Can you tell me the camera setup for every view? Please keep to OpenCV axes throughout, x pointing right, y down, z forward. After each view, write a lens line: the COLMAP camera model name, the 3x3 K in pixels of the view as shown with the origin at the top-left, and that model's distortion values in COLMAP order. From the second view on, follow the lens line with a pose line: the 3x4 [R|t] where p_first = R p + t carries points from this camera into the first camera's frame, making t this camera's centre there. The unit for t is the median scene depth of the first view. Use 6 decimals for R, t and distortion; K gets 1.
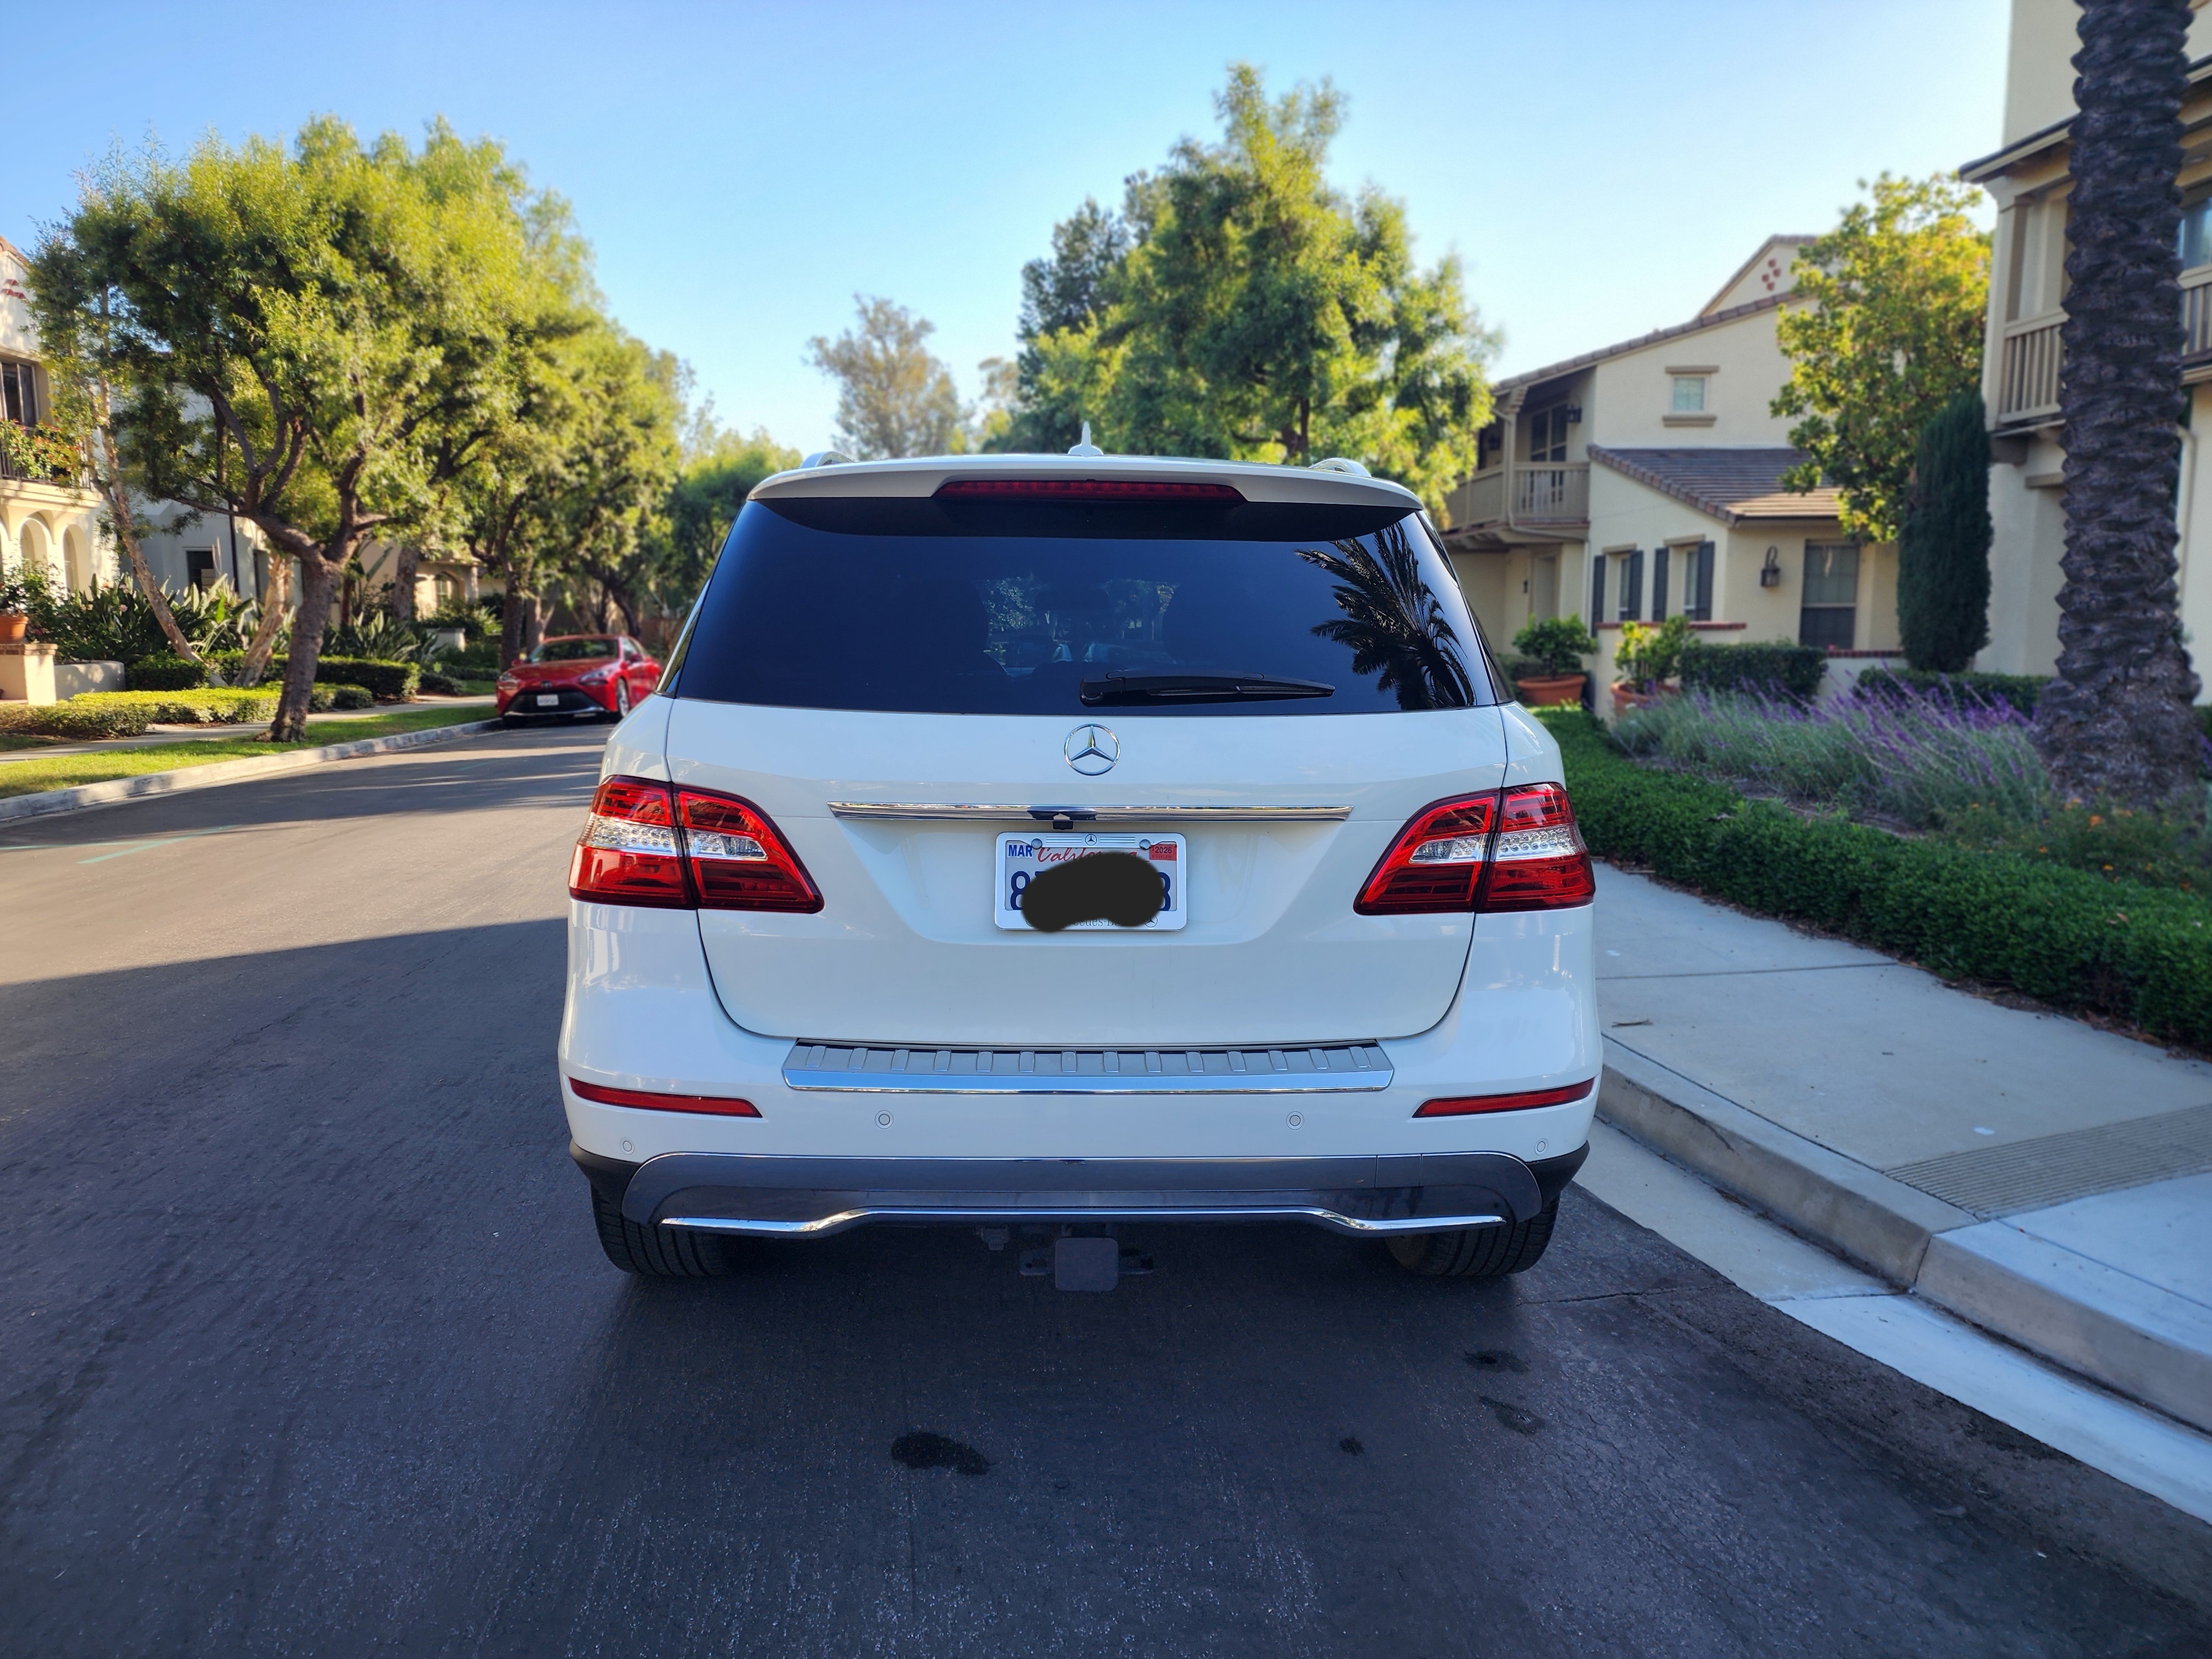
lens RADIAL K [[1476.6, 0, 1106.0], [0, 1476.6, 829.5], [0, 0, 1]] dist [0.001968, 0.000098]
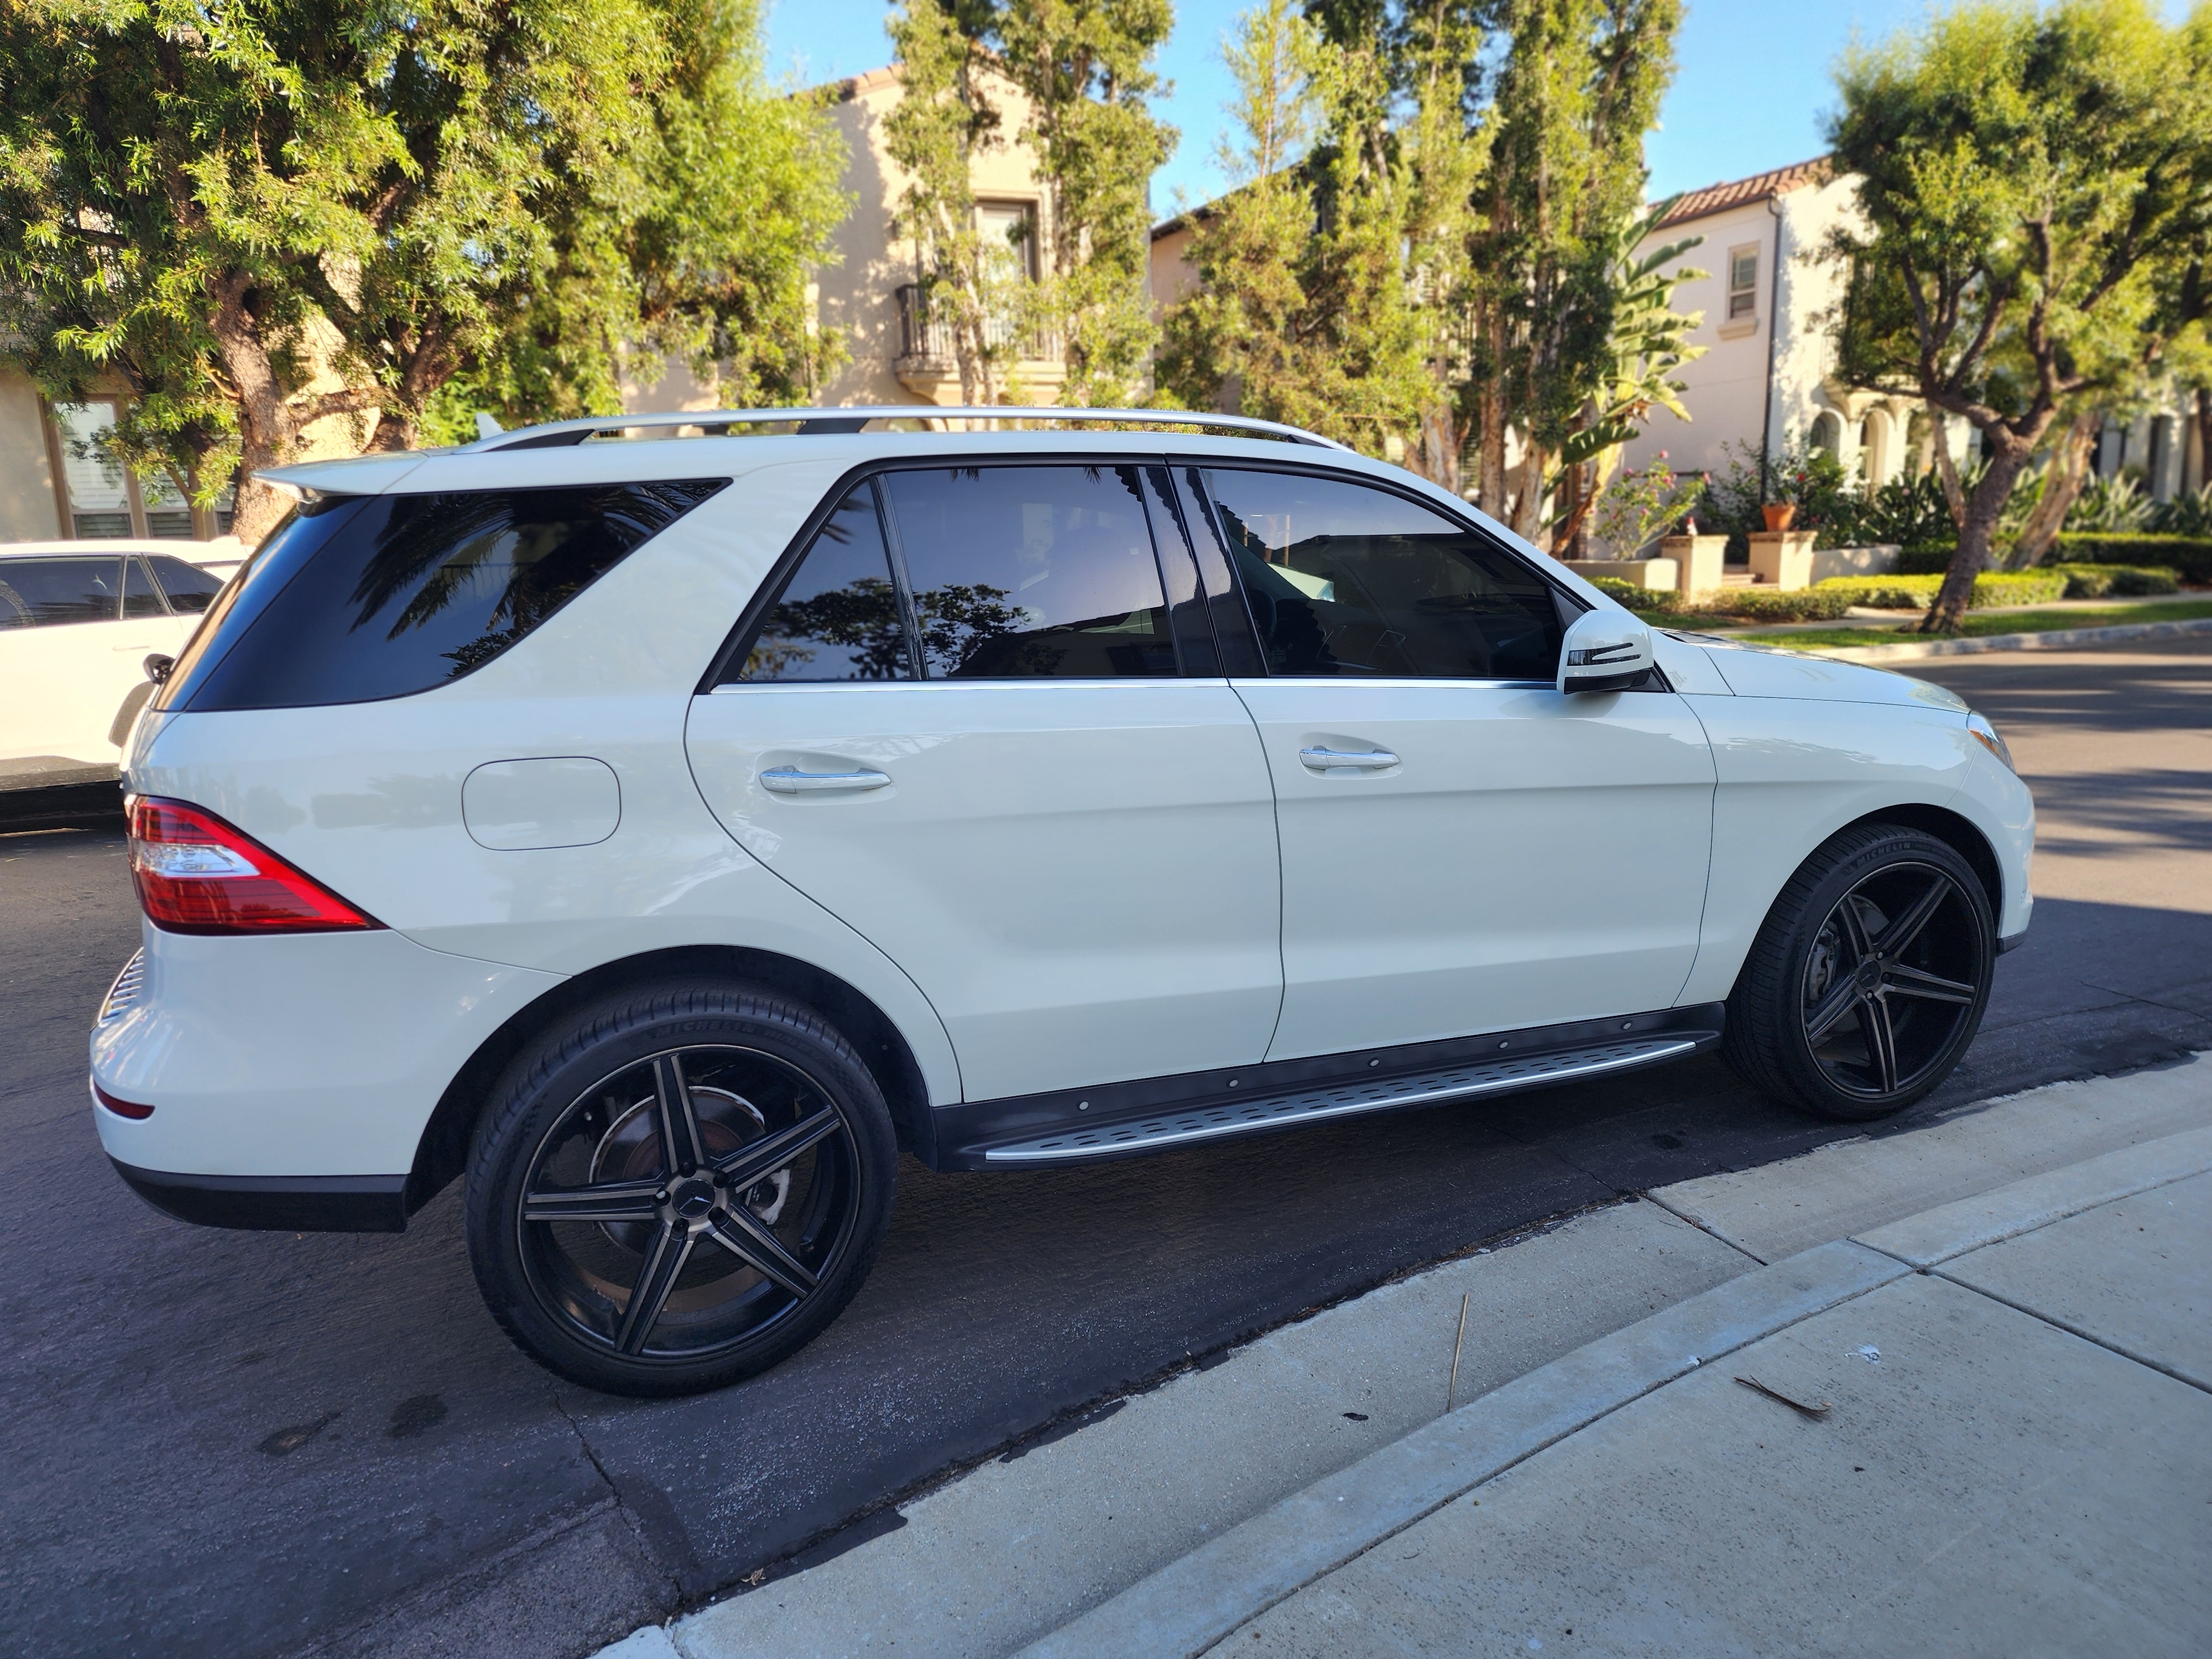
lens RADIAL K [[1476.6, 0, 1106.0], [0, 1476.6, 829.5], [0, 0, 1]] dist [0.001968, 0.000098]
pose [[0.312436, 0.169850, -0.934631, 0.182757], [-0.088275, 0.984819, 0.149462, -0.026871], [0.945828, 0.035807, 0.322687, 0.167177]]
